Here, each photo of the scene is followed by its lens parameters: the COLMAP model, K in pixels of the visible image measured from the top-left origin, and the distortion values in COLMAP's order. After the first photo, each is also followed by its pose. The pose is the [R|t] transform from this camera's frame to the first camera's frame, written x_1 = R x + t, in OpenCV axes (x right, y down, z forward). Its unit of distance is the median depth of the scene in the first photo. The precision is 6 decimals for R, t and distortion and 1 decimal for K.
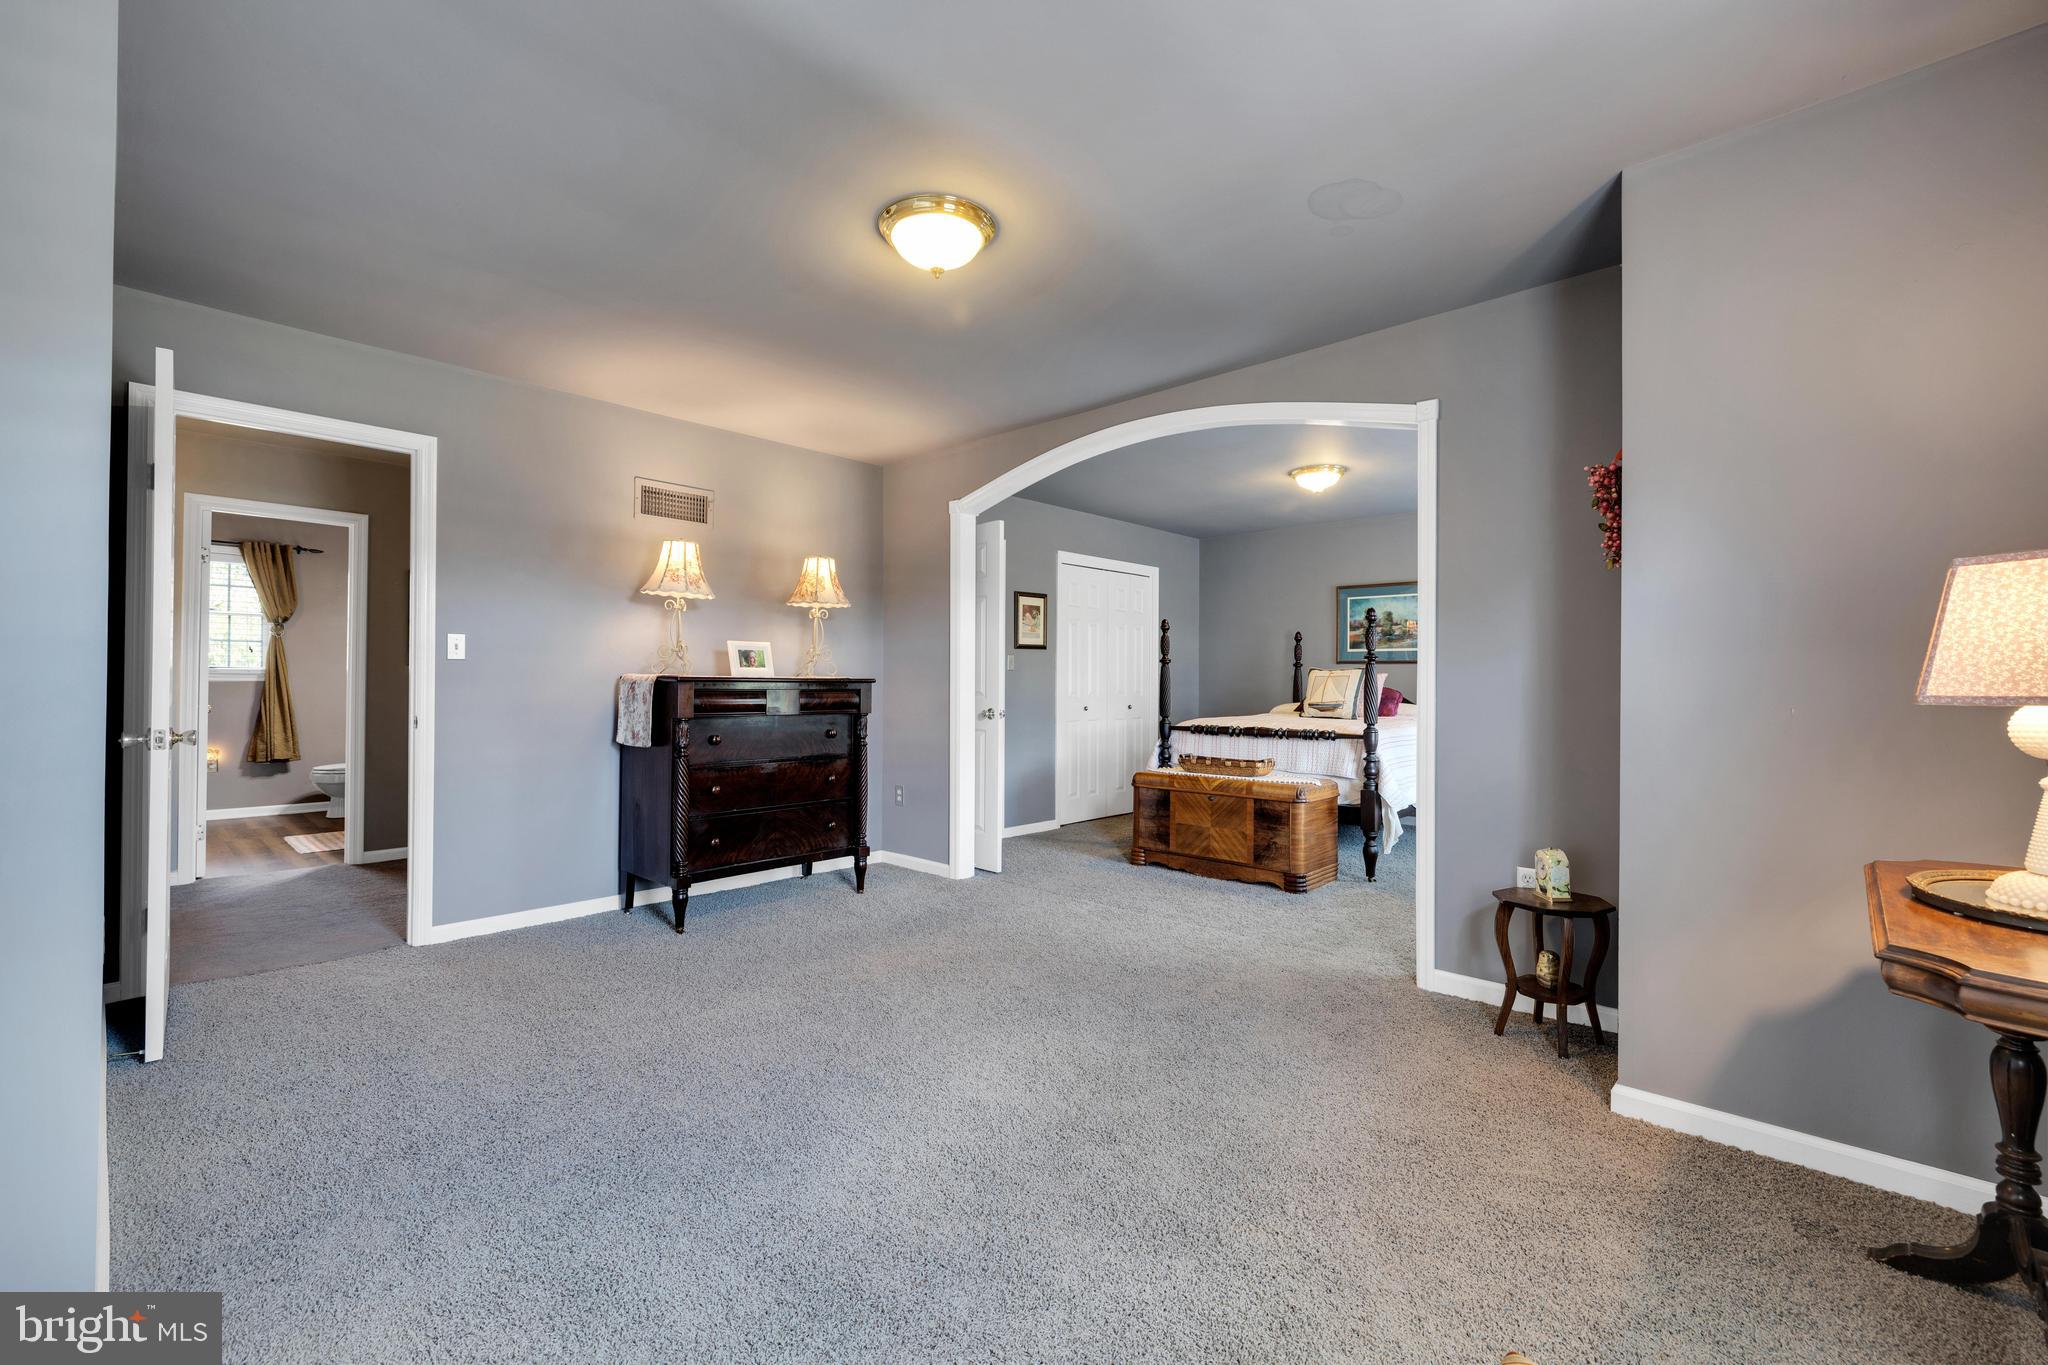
lens RADIAL K [[853.6, 0, 1024.9], [0, 853.6, 674.3], [0, 0, 1]] dist [0.000798, 0.000328]
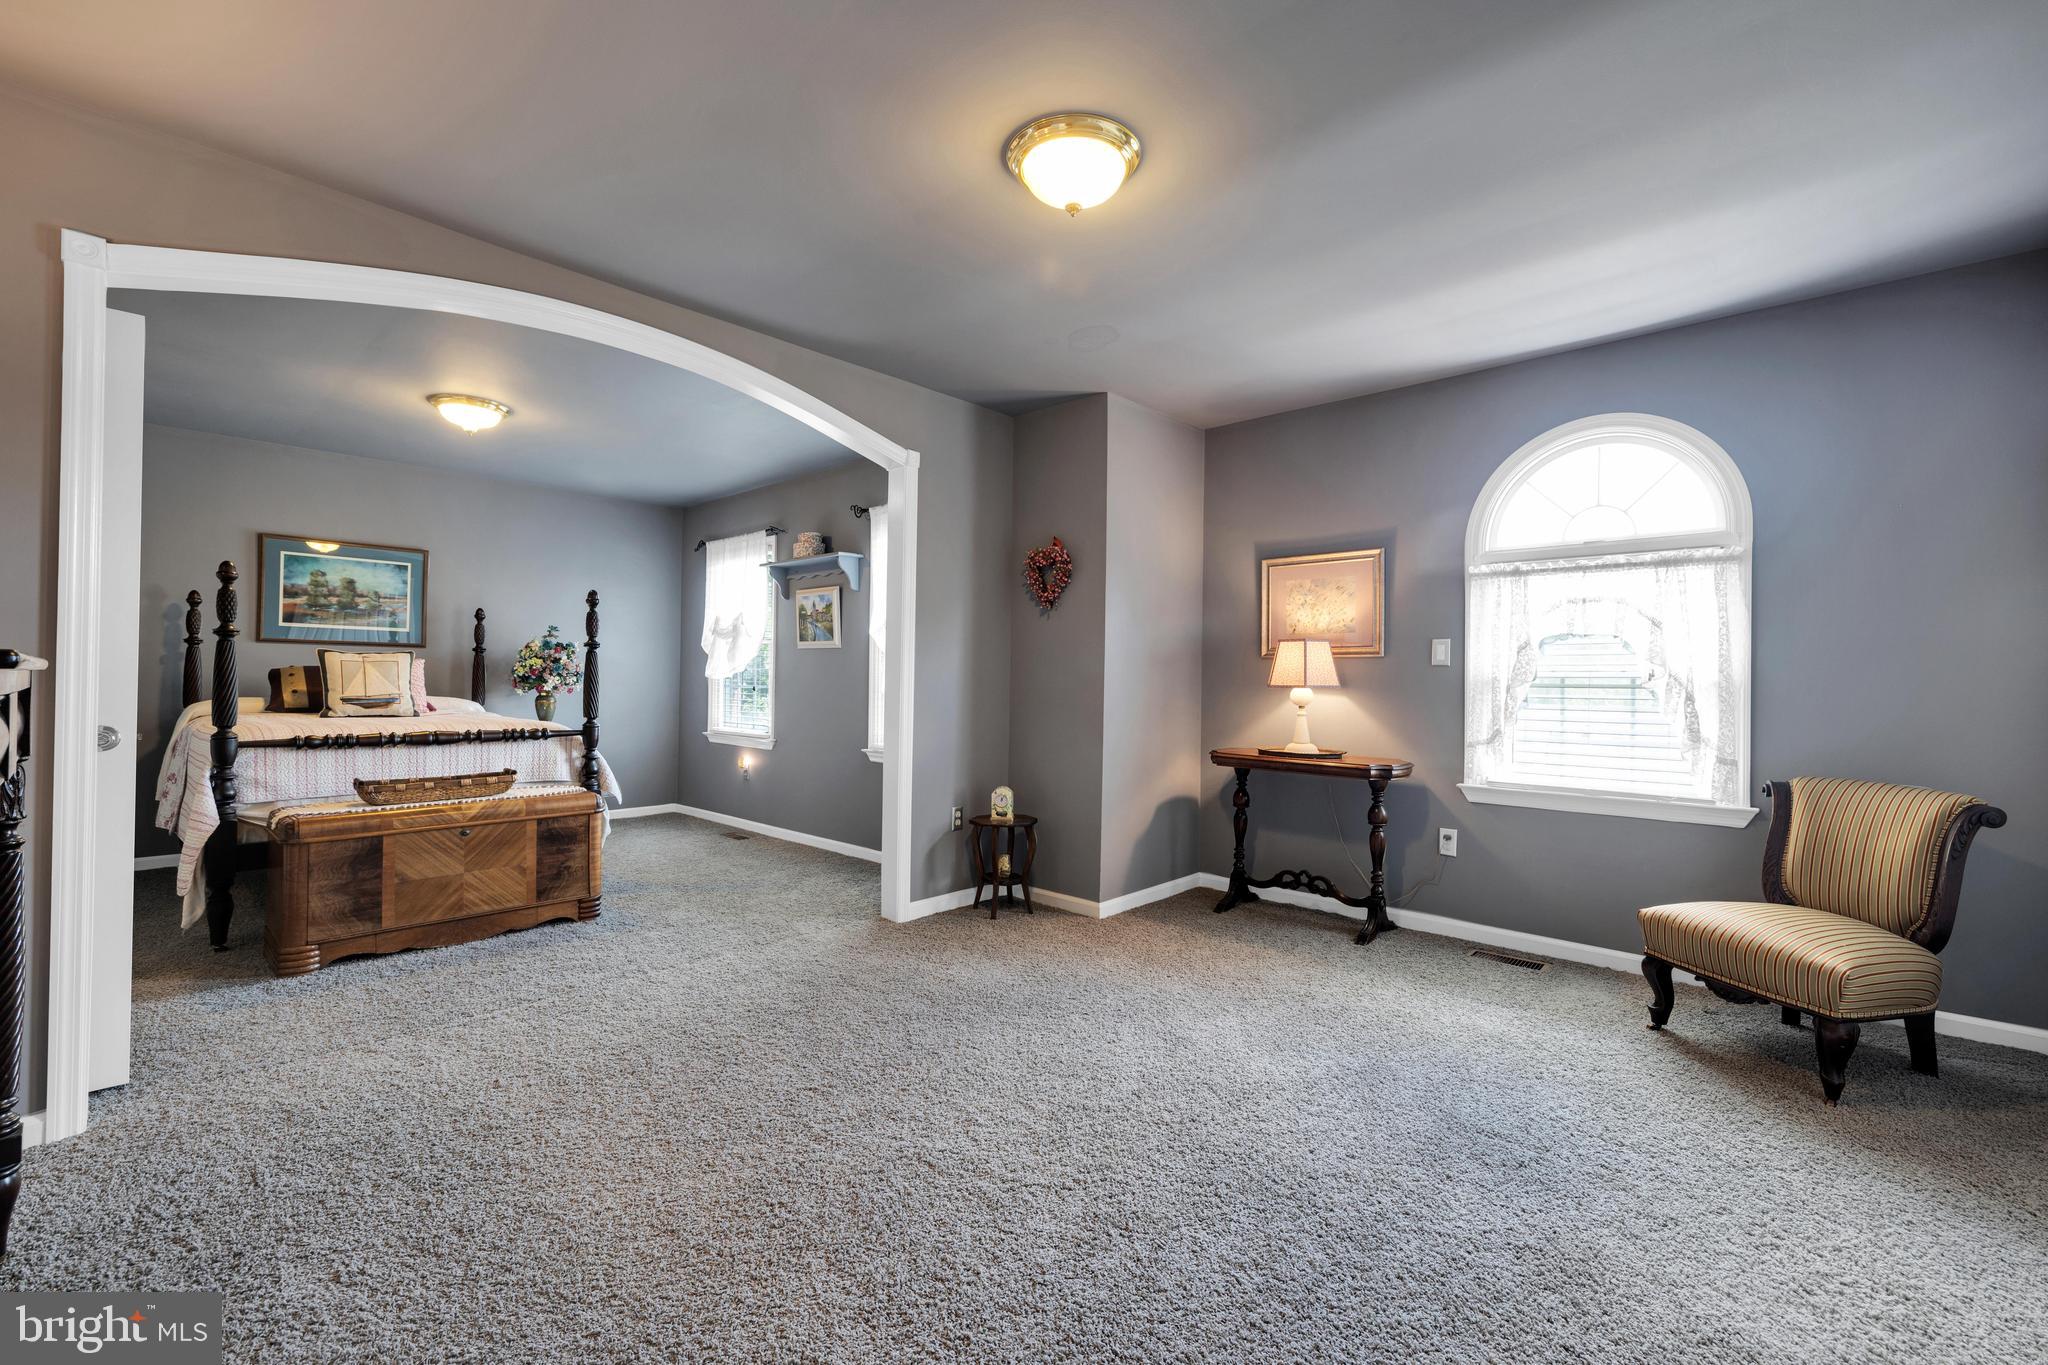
lens RADIAL K [[853.6, 0, 1023.0], [0, 853.6, 669.8], [0, 0, 1]] dist [0.000798, 0.000328]
pose [[0.002715, 0.006318, 0.999976, -0.492735], [-0.020756, 0.999765, -0.006260, 0.003274], [-0.999781, -0.020739, 0.002845, 0.524988]]
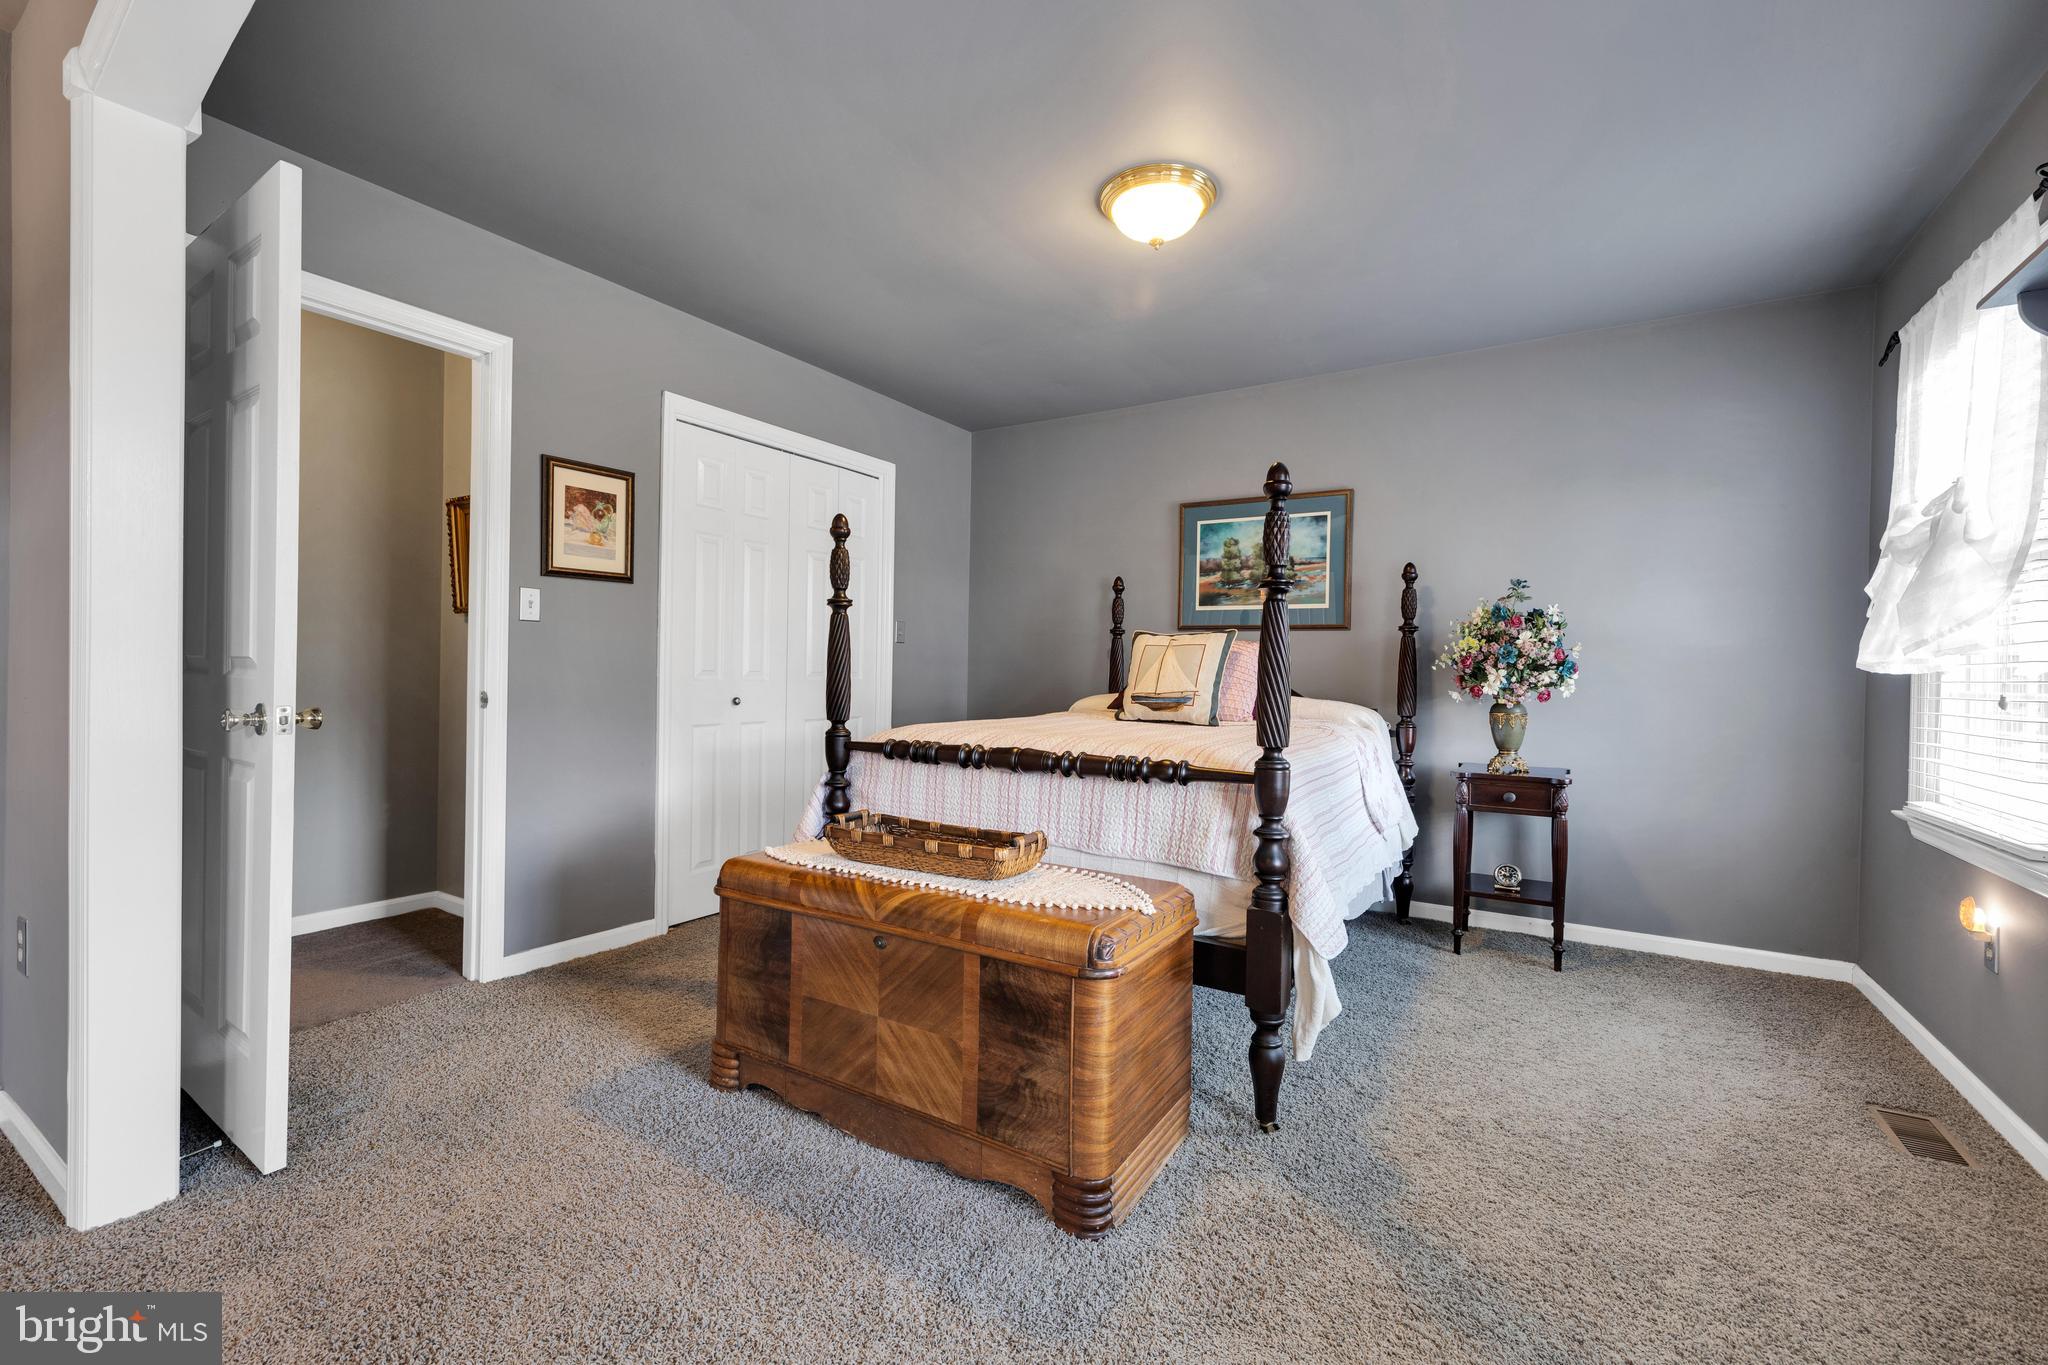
lens RADIAL K [[853.6, 0, 1019.8], [0, 853.6, 676.7], [0, 0, 1]] dist [0.000798, 0.000328]
pose [[0.983033, 0.011110, 0.183089, 0.205332], [-0.014062, 0.999791, 0.014835, 0.019403], [-0.182886, -0.017158, 0.982984, 0.605547]]
